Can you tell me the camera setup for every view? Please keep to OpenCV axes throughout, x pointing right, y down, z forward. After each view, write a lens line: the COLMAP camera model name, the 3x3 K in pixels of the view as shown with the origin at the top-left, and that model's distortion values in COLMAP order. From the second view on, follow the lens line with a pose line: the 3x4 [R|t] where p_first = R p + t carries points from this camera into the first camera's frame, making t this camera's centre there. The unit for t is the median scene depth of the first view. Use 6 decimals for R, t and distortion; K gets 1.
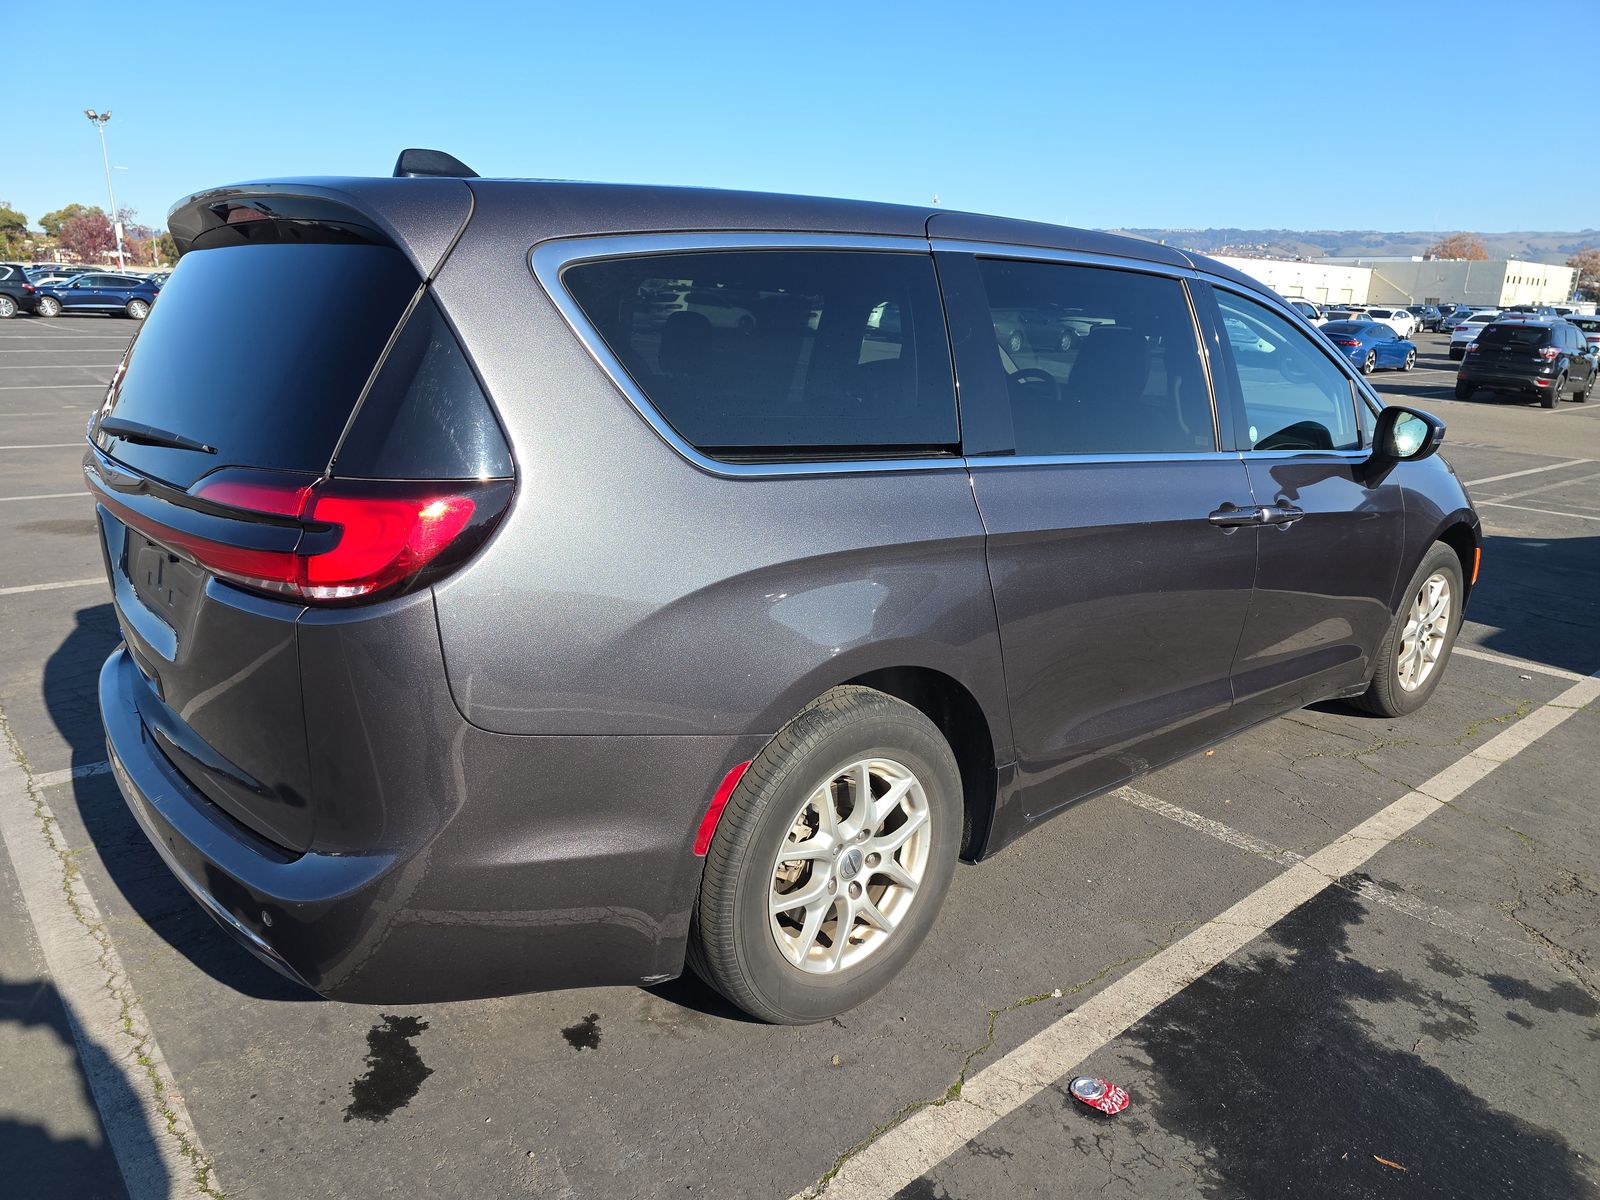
lens RADIAL K [[1078.2, 0, 804.9], [0, 1078.2, 597.2], [0, 0, 1]] dist [0.051596, -0.040833]
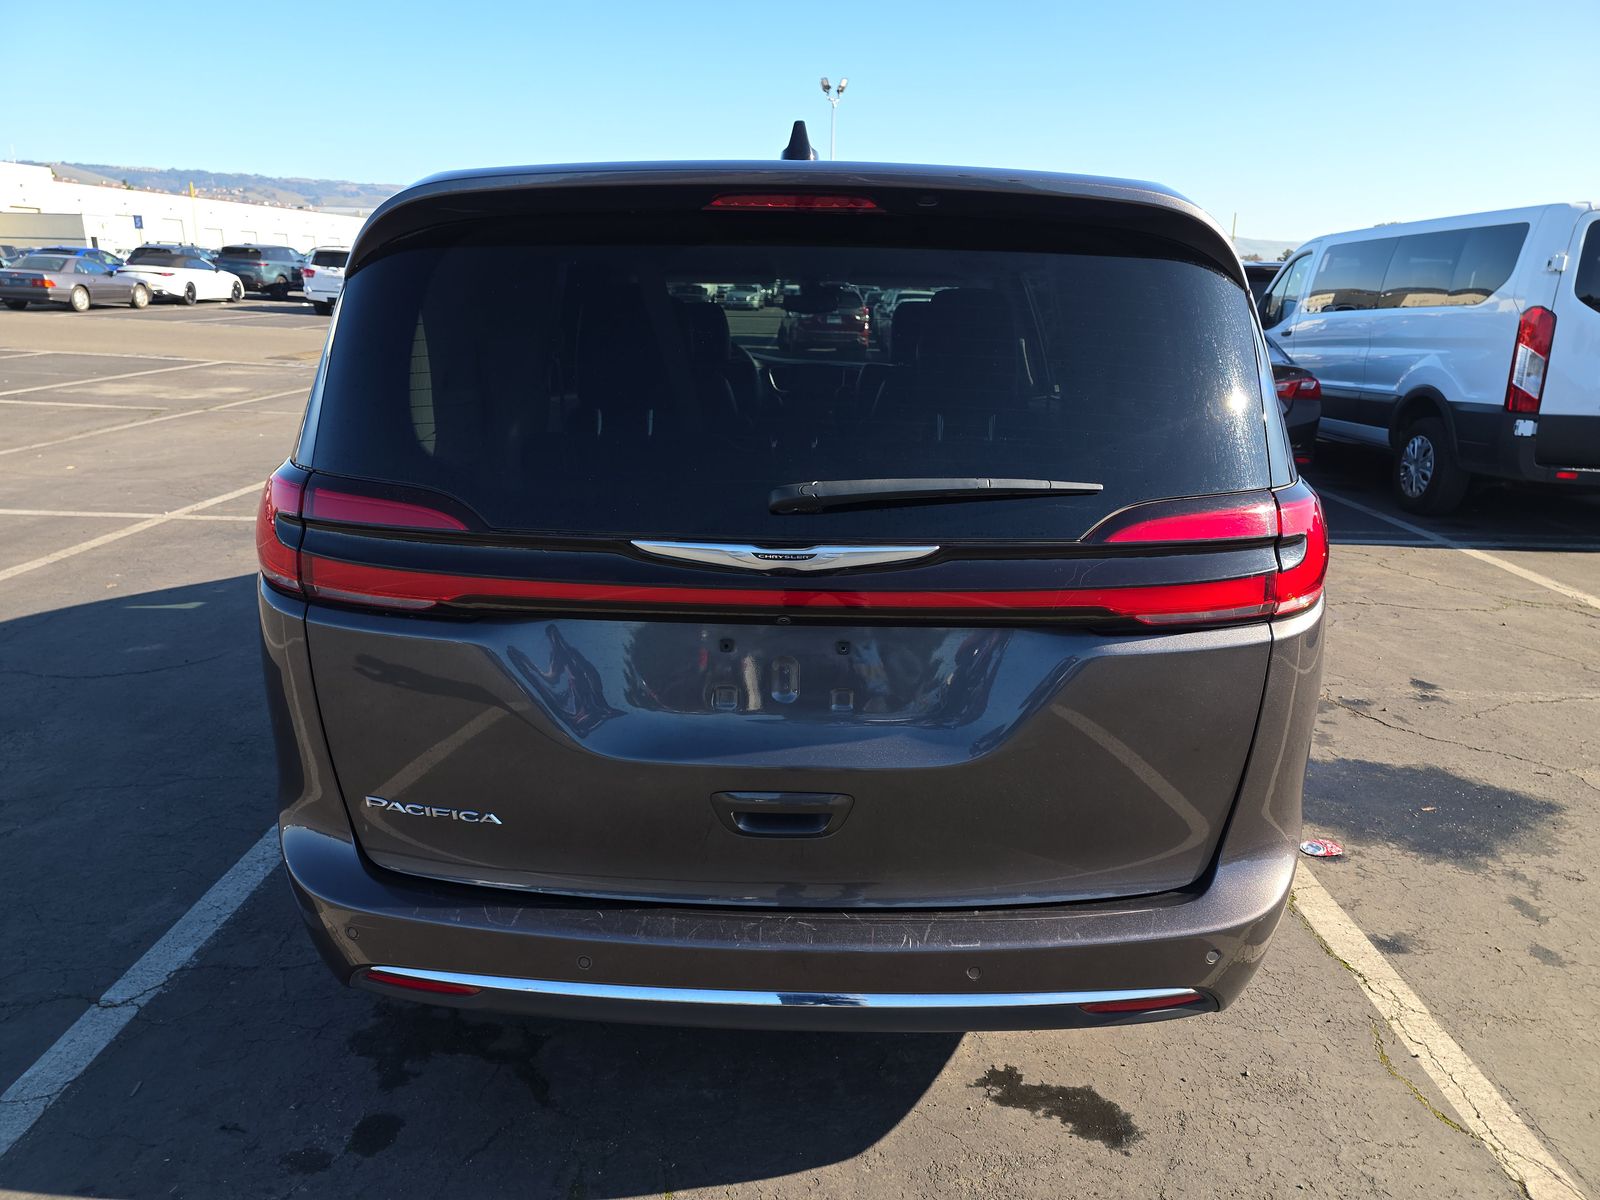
lens RADIAL K [[1078.2, 0, 804.9], [0, 1078.2, 597.2], [0, 0, 1]] dist [0.051596, -0.040833]
pose [[0.672652, -0.226855, 0.704327, -1.140595], [0.196390, 0.972441, 0.125654, -0.181729], [-0.713422, 0.053801, 0.698666, 0.470872]]
